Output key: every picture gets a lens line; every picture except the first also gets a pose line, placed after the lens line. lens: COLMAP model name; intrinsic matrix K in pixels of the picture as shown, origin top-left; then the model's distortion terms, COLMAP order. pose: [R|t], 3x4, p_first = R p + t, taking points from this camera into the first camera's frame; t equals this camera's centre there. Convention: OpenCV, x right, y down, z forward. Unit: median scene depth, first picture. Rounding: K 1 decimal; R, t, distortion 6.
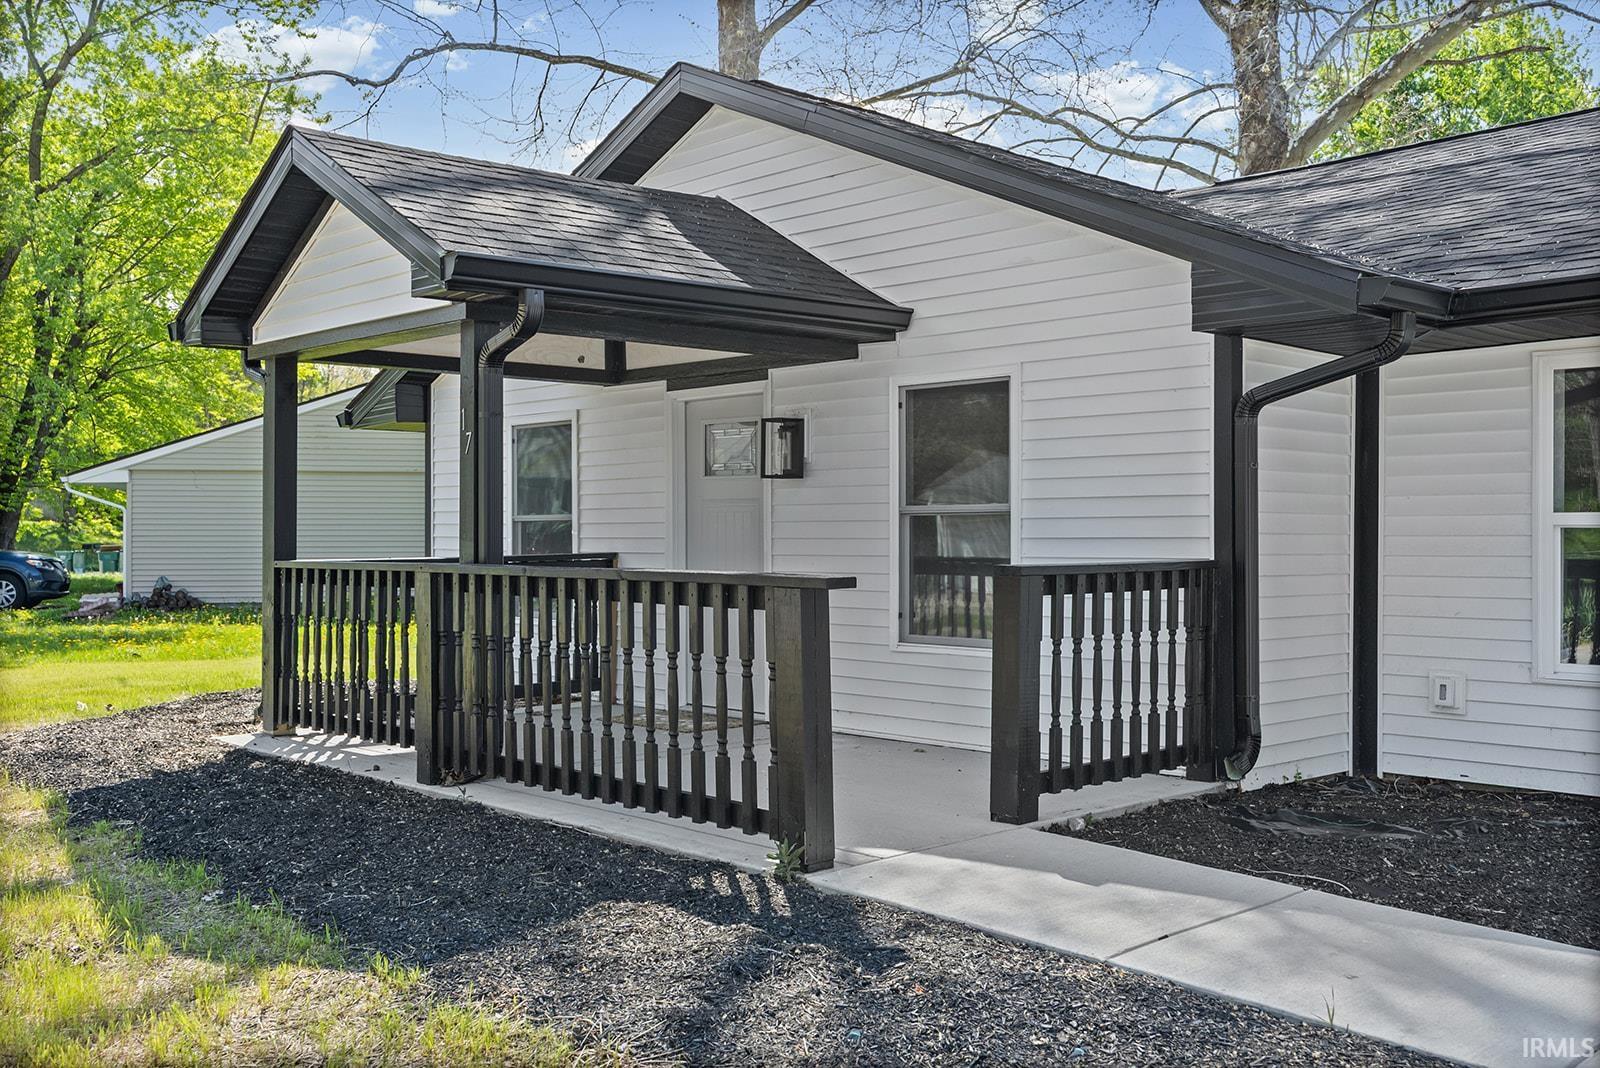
lens RADIAL K [[1604.2, 0, 800.0], [0, 1604.2, 534.0], [0, 0, 1]] dist [-0.106800, -0.003507]
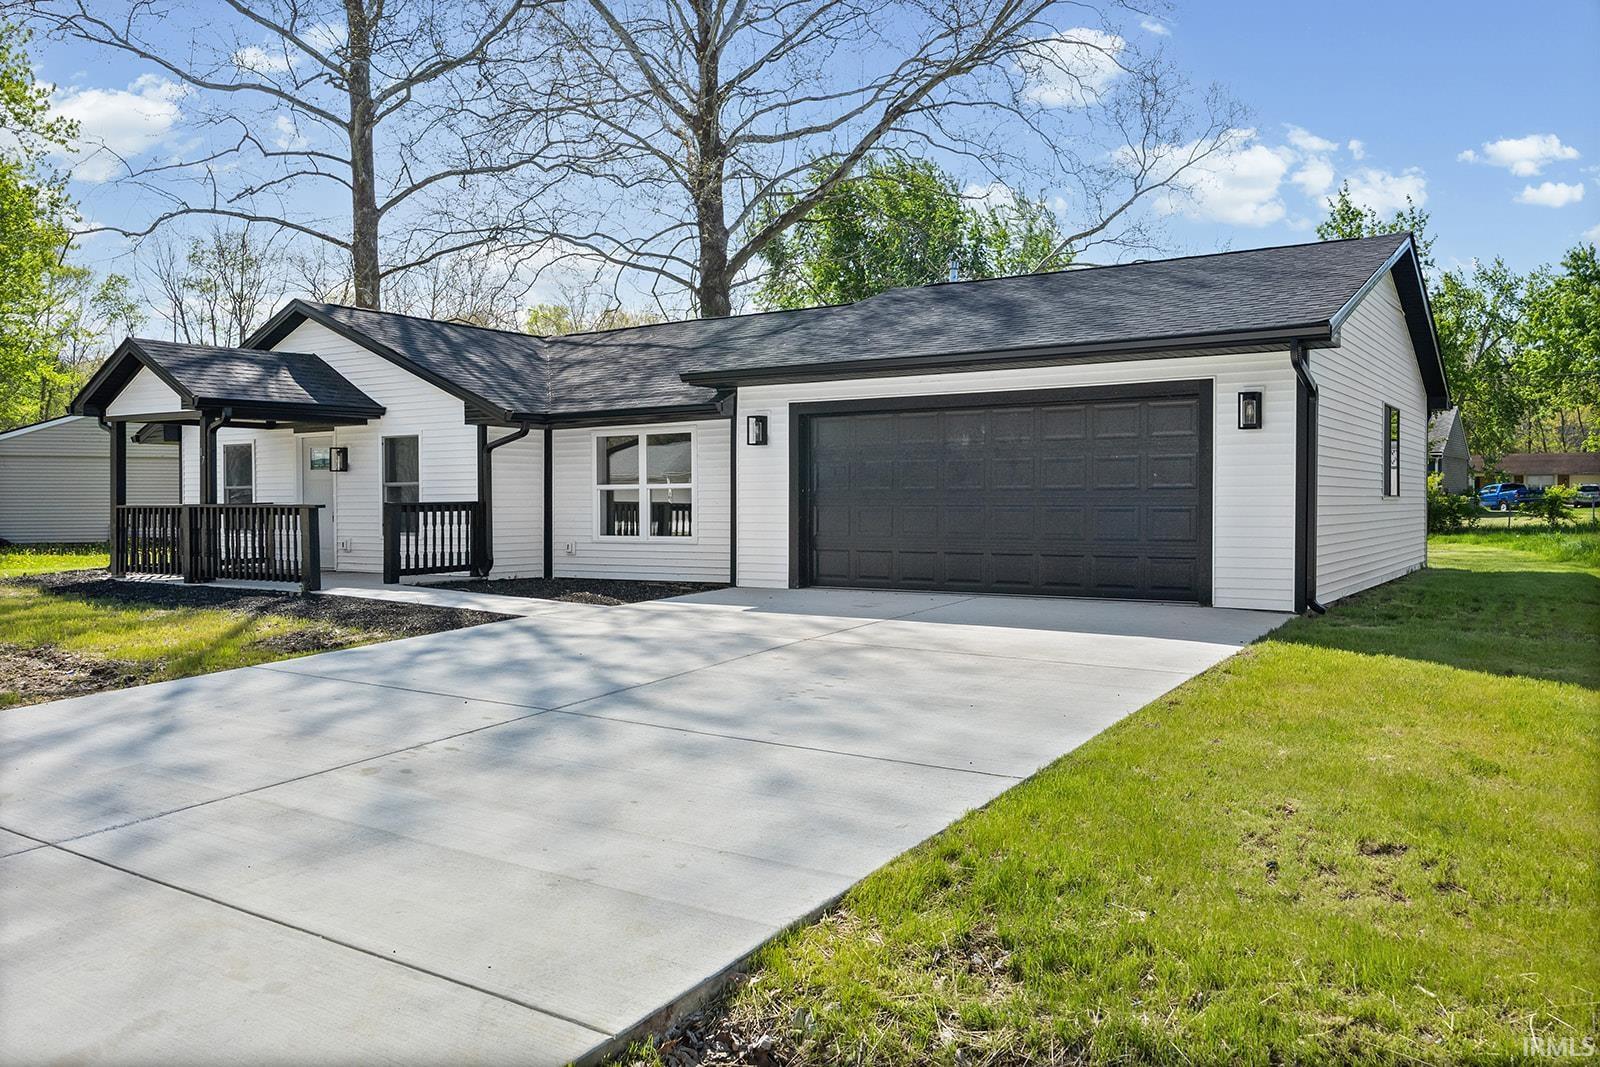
lens RADIAL K [[1233.7, 0, 797.8], [0, 1233.7, 510.5], [0, 0, 1]] dist [-0.068530, 0.045165]
pose [[0.968140, -0.006980, 0.250312, 0.214377], [0.004913, 0.999948, 0.008881, 0.012670], [-0.250361, -0.007368, 0.968125, -1.065264]]
